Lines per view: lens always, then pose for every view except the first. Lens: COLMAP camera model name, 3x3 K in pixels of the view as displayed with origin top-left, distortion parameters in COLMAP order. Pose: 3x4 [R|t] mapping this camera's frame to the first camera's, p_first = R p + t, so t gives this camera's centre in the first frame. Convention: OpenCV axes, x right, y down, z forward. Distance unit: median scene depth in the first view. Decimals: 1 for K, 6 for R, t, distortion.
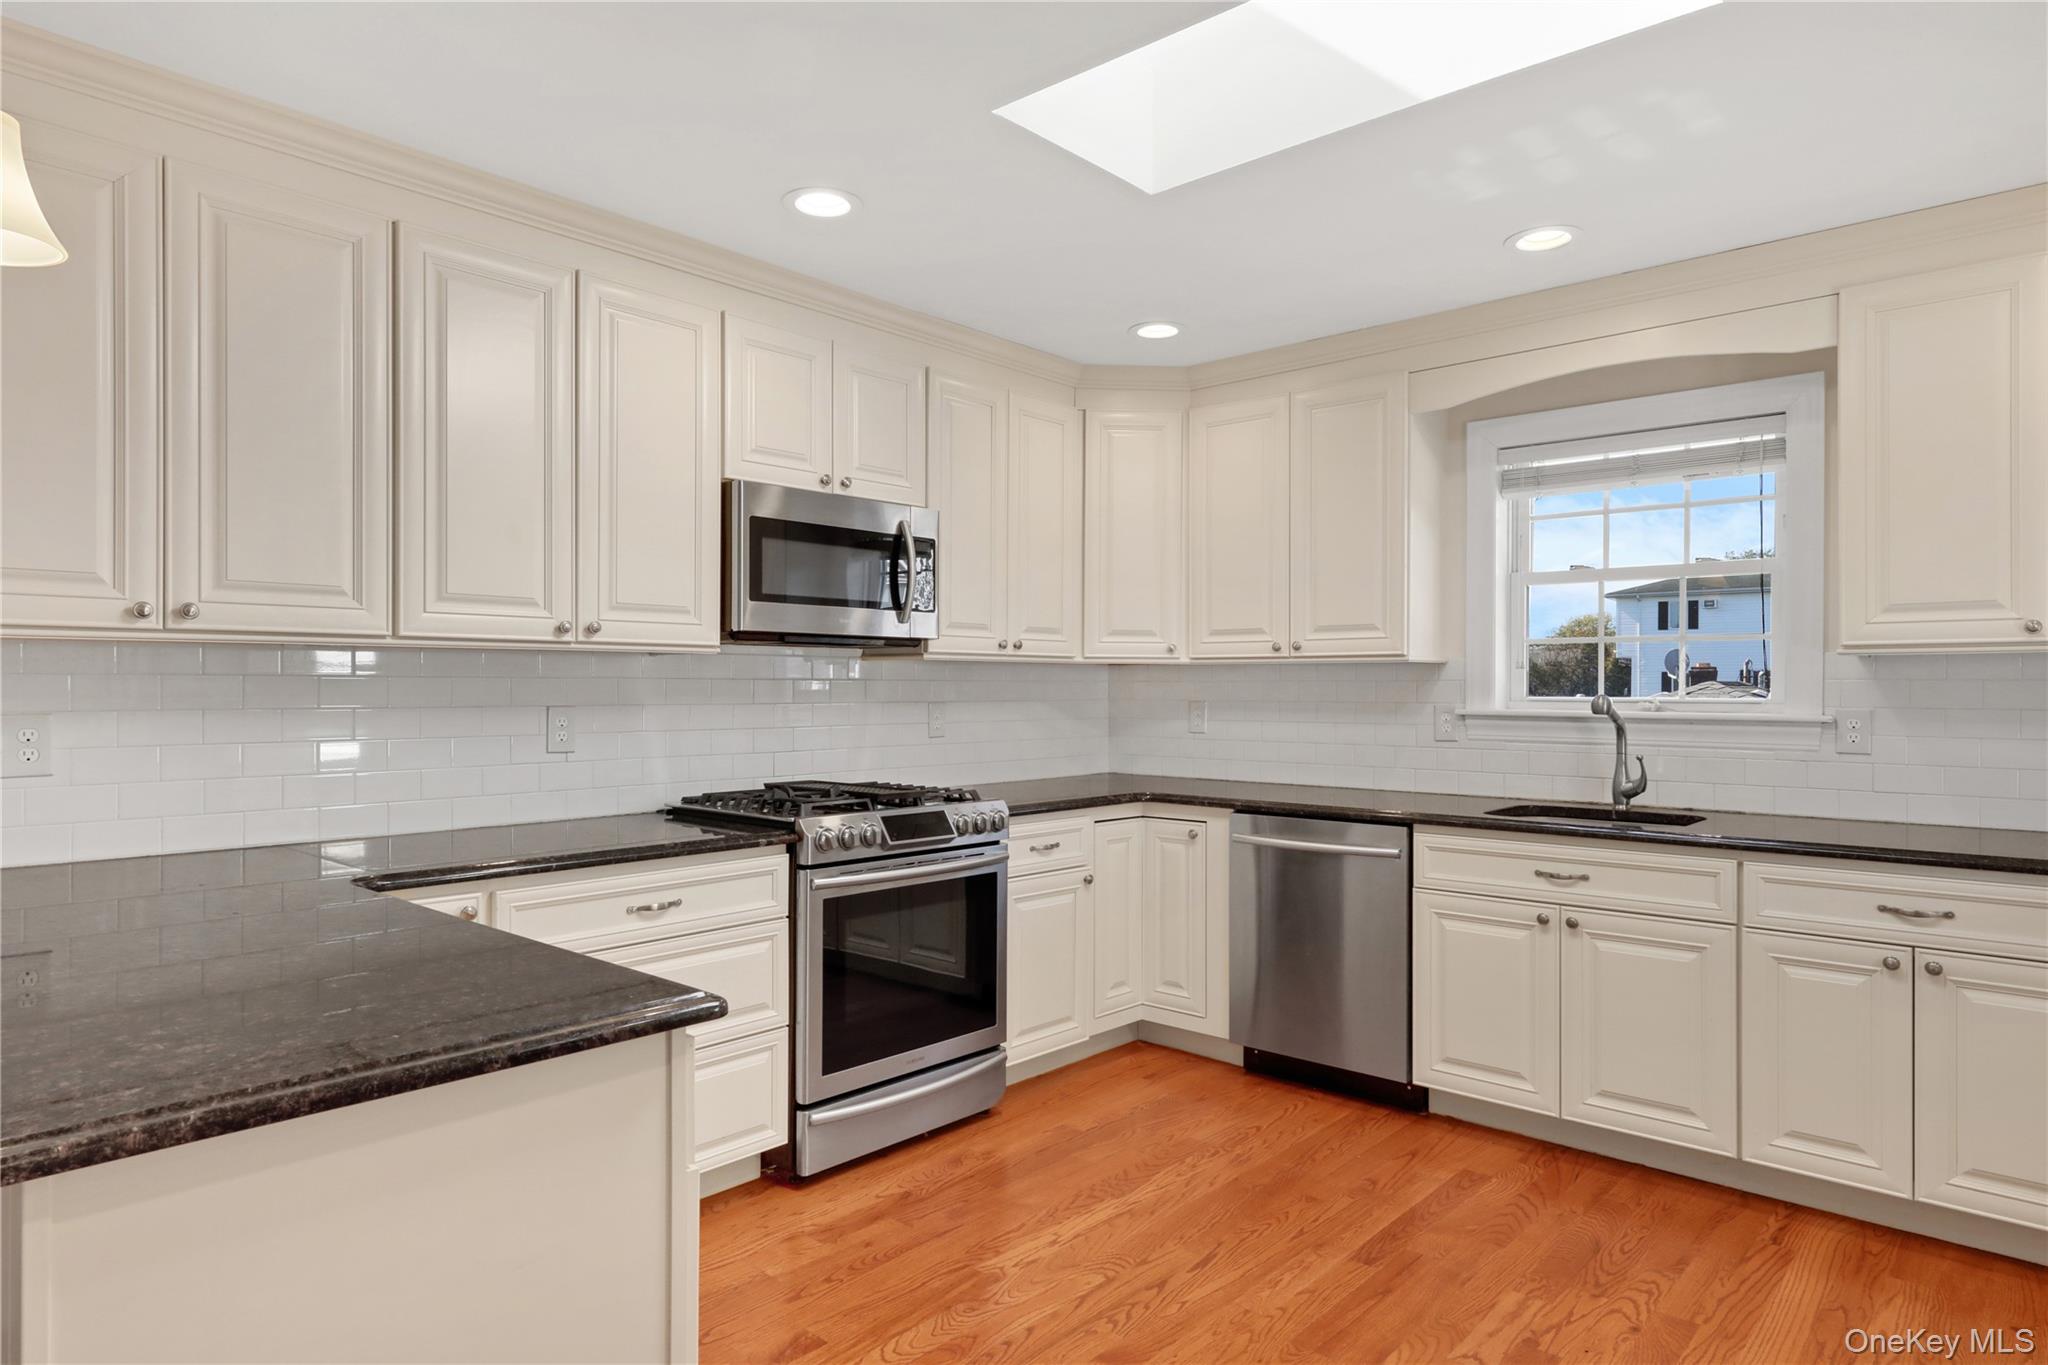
lens RADIAL K [[1200.5, 0, 1023.8], [0, 1200.5, 689.4], [0, 0, 1]] dist [0.006632, -0.001881]
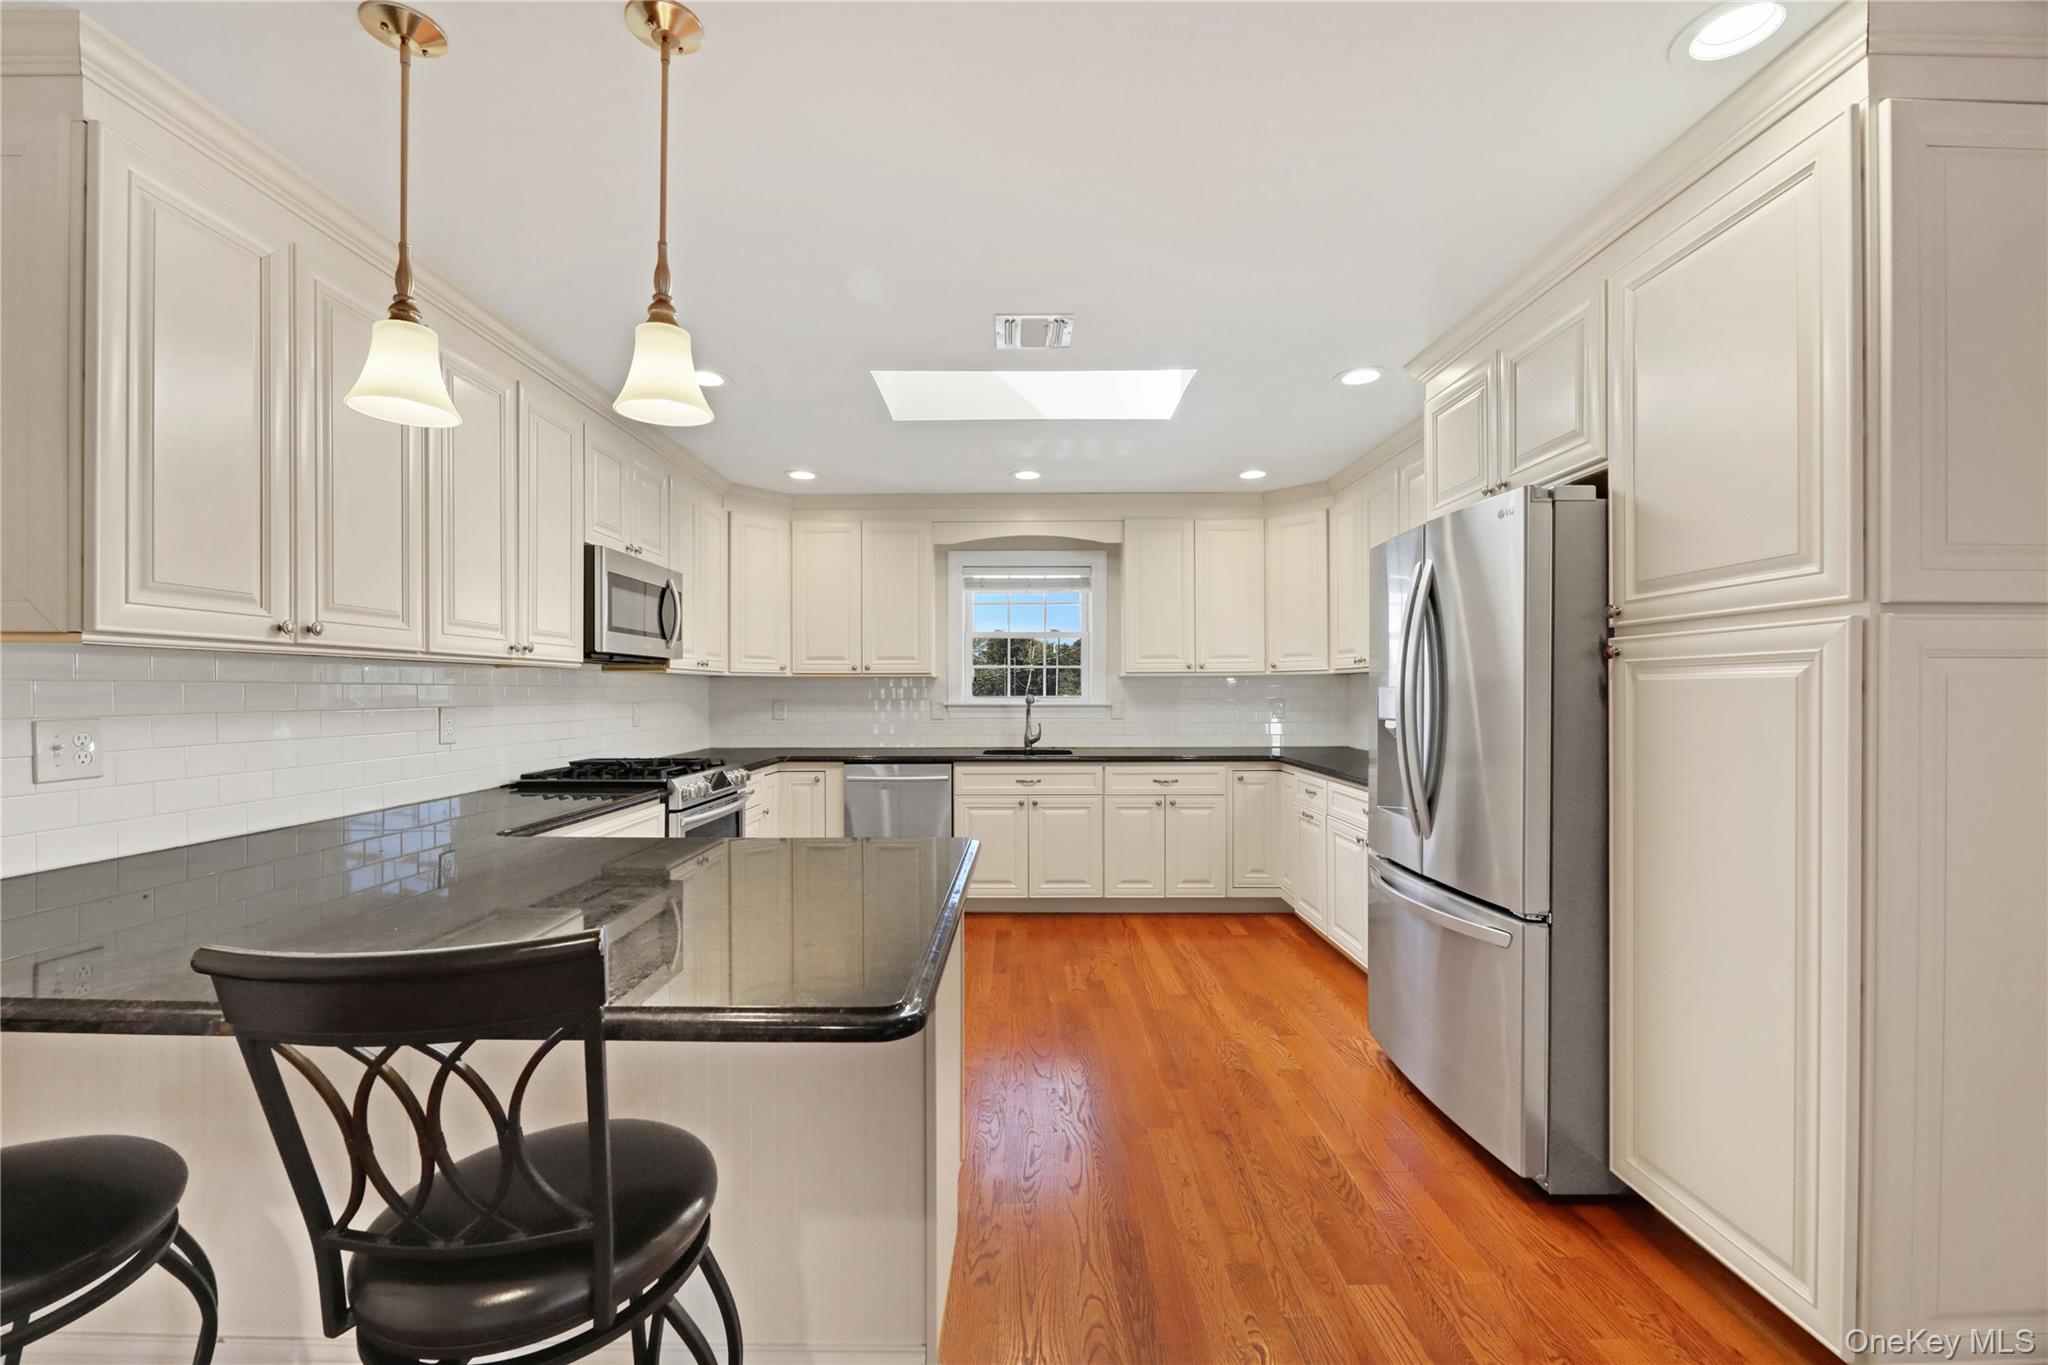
lens RADIAL K [[830.3, 0, 1024.5], [0, 830.3, 687.4], [0, 0, 1]] dist [-0.013156, -0.000430]
pose [[0.739679, 0.000451, 0.672960, -0.509880], [0.004006, 0.999979, -0.005073, 0.000015], [-0.672948, 0.006449, 0.739661, -0.055414]]
